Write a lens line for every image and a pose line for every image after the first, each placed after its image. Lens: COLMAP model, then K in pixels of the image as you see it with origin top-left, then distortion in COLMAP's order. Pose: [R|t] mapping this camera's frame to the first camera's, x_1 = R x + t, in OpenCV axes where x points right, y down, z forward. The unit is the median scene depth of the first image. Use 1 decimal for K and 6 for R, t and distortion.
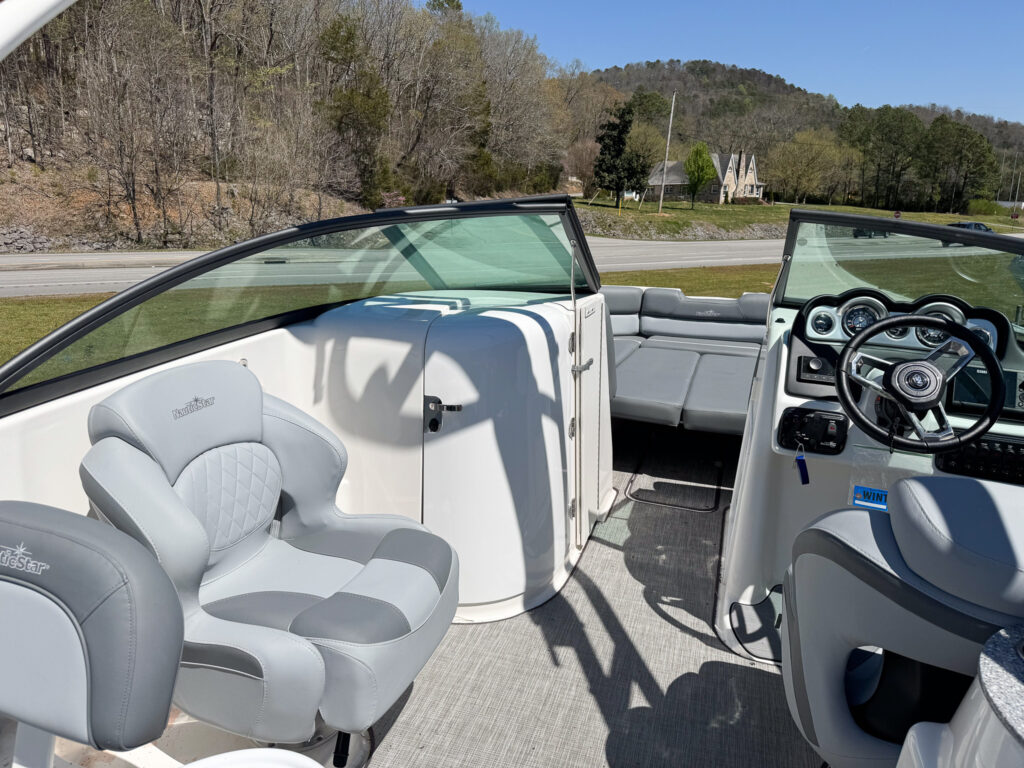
lens RADIAL K [[730.4, 0, 510.6], [0, 730.4, 382.7], [0, 0, 1]] dist [0.003476, -0.000449]
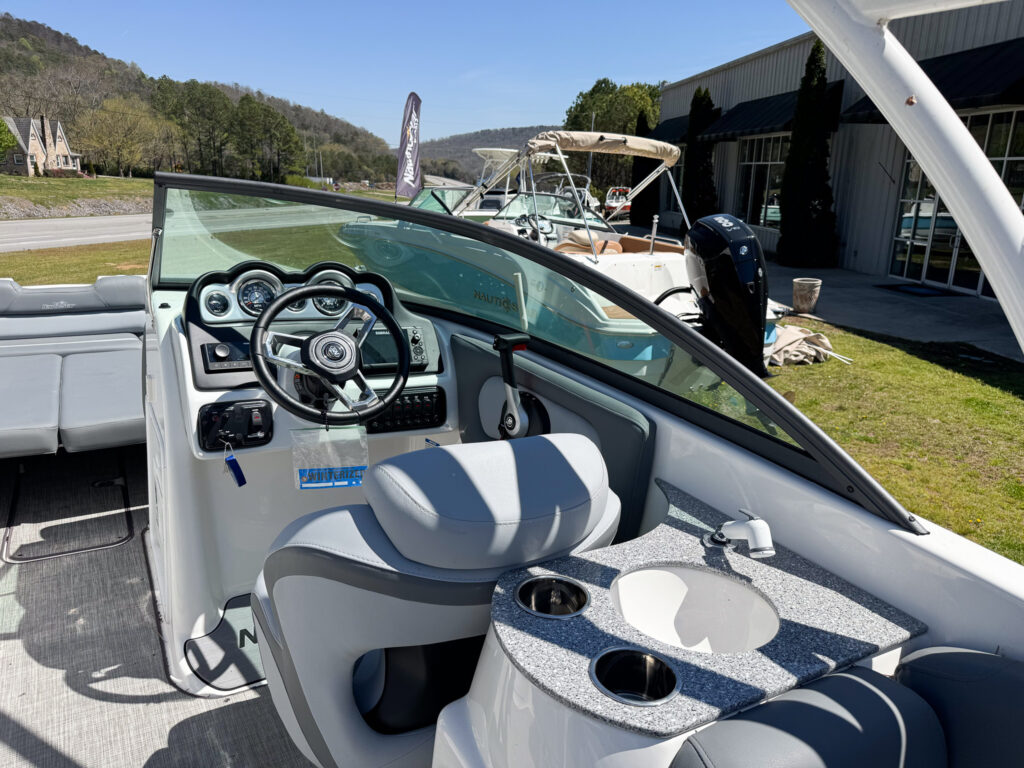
lens RADIAL K [[730.4, 0, 509.1], [0, 730.4, 387.0], [0, 0, 1]] dist [0.003476, -0.000449]
pose [[0.671427, -0.196091, 0.714656, 0.006366], [0.168537, 0.979492, 0.110415, -0.018319], [-0.721651, 0.046311, 0.690706, 0.117301]]
